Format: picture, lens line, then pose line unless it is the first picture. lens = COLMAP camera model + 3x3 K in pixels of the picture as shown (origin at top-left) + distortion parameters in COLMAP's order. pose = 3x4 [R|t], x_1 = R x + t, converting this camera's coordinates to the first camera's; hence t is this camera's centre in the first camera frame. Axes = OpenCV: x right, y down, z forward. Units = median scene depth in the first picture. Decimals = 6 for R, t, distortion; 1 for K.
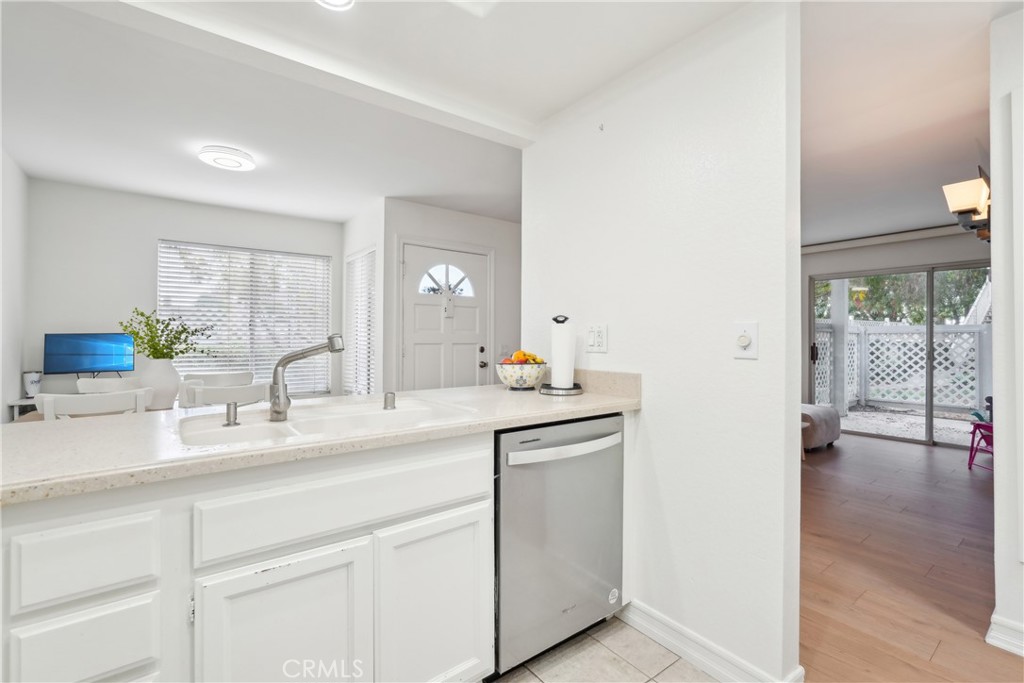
lens RADIAL K [[457.5, 0, 515.6], [0, 457.5, 338.3], [0, 0, 1]] dist [-0.002570, 0.001841]
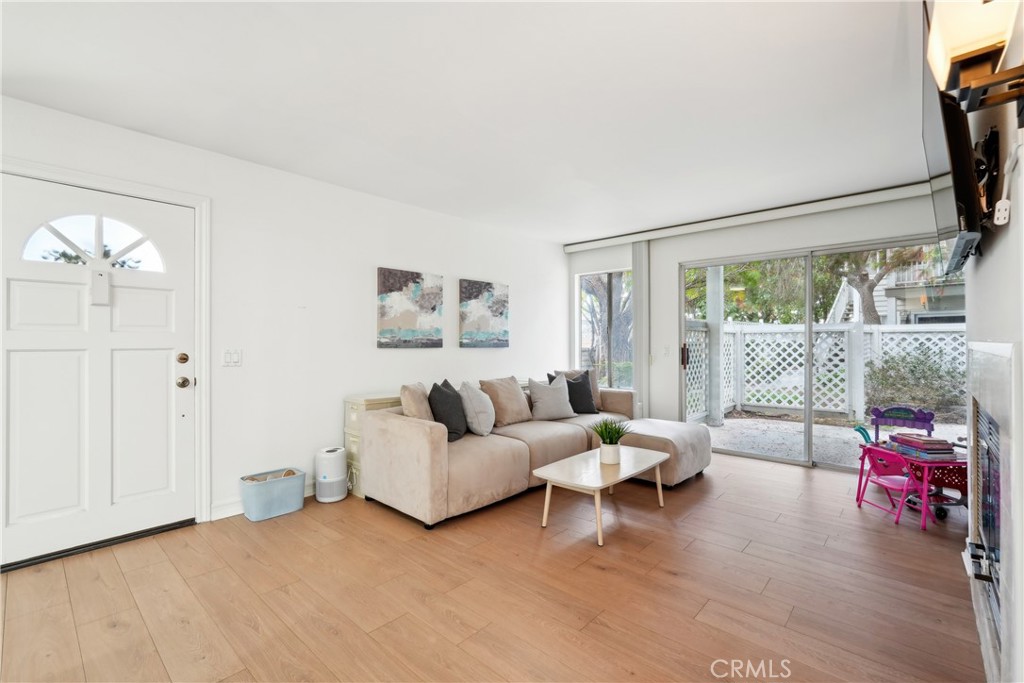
lens RADIAL K [[457.5, 0, 506.8], [0, 457.5, 341.4], [0, 0, 1]] dist [-0.002570, 0.001841]
pose [[0.984766, -0.005579, 0.173794, 0.152411], [0.005362, 0.999984, 0.001715, 0.001889], [-0.173800, -0.000757, 0.984781, 0.189935]]
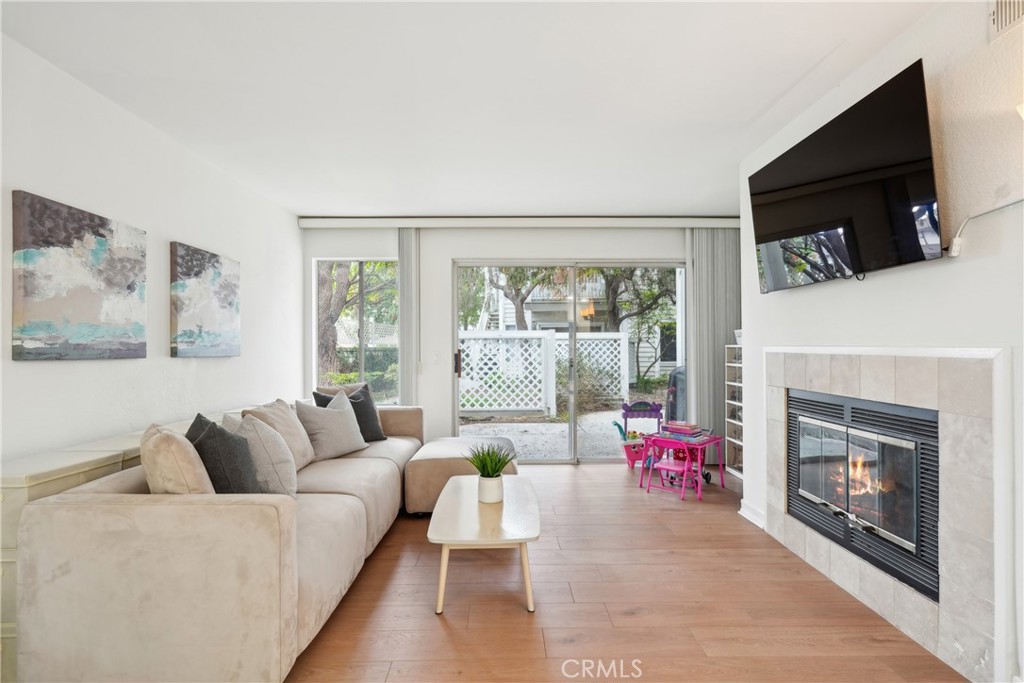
lens RADIAL K [[496.9, 0, 511.7], [0, 496.9, 343.0], [0, 0, 1]] dist [0.002038, 0.000920]
pose [[0.592592, -0.000806, 0.805503, 0.036455], [0.006162, 0.999975, -0.003533, 0.002451], [-0.805480, 0.007057, 0.592582, 0.362586]]
